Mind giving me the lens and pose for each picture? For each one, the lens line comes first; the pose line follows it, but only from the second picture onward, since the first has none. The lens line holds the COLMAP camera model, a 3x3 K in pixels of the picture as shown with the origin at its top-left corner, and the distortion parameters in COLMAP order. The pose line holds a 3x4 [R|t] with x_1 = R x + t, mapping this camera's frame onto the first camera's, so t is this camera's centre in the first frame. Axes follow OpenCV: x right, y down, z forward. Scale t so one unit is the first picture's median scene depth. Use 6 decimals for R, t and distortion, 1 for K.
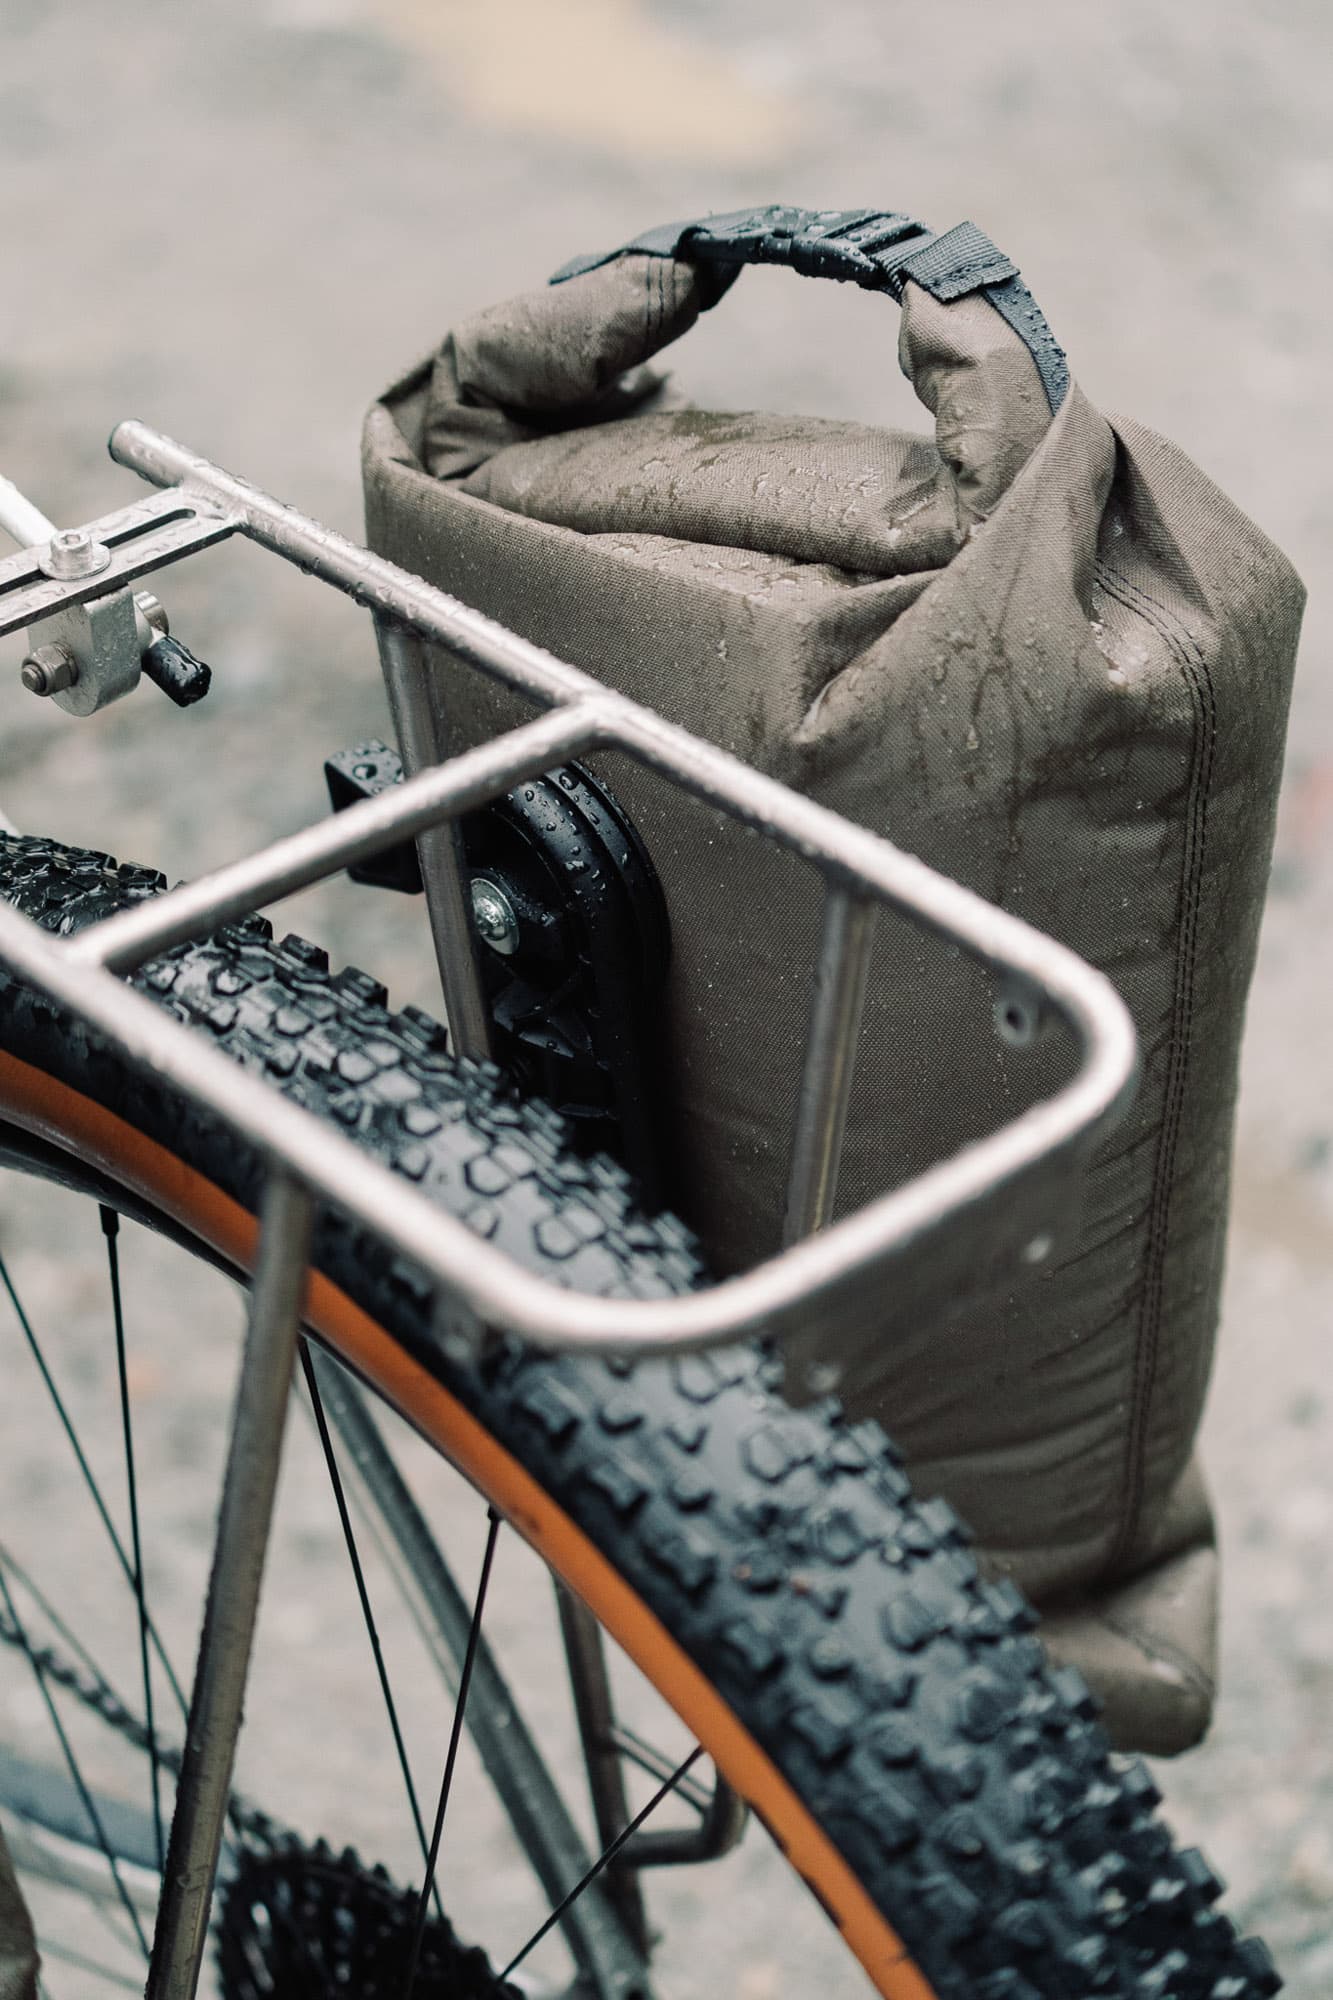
lens RADIAL K [[4331.3, 0, 666.5], [0, 4331.3, 1000.0], [0, 0, 1]] dist [-0.011348, 0.192648]
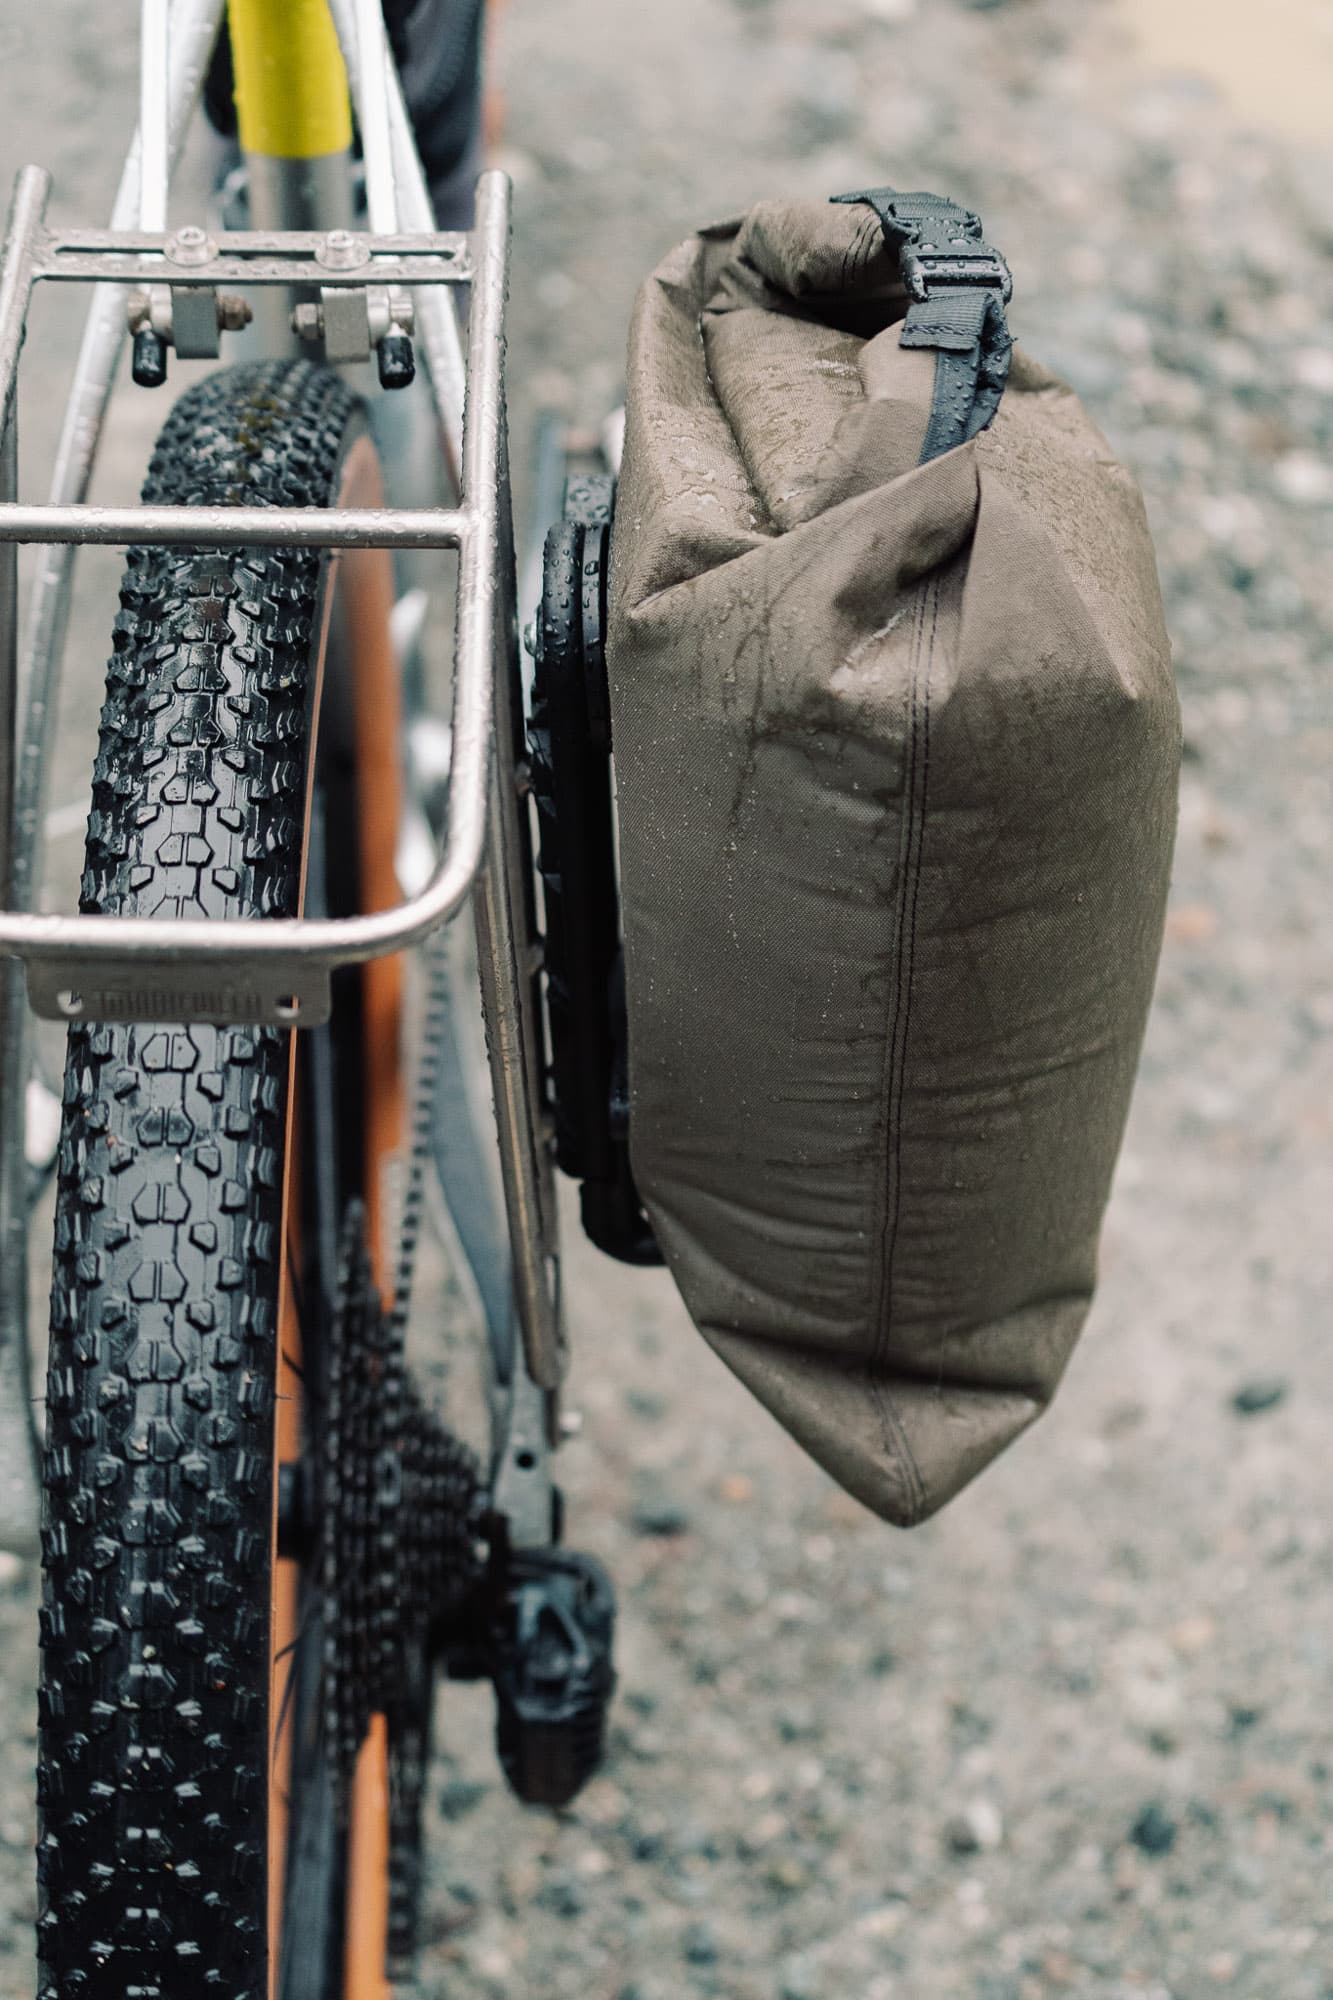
lens RADIAL K [[4331.3, 0, 666.5], [0, 4331.3, 1000.0], [0, 0, 1]] dist [-0.011348, 0.192648]
pose [[0.737919, 0.483671, -0.470679, 0.674881], [-0.404664, 0.875235, 0.264971, -0.294767], [0.540114, -0.005060, 0.841577, -0.063966]]
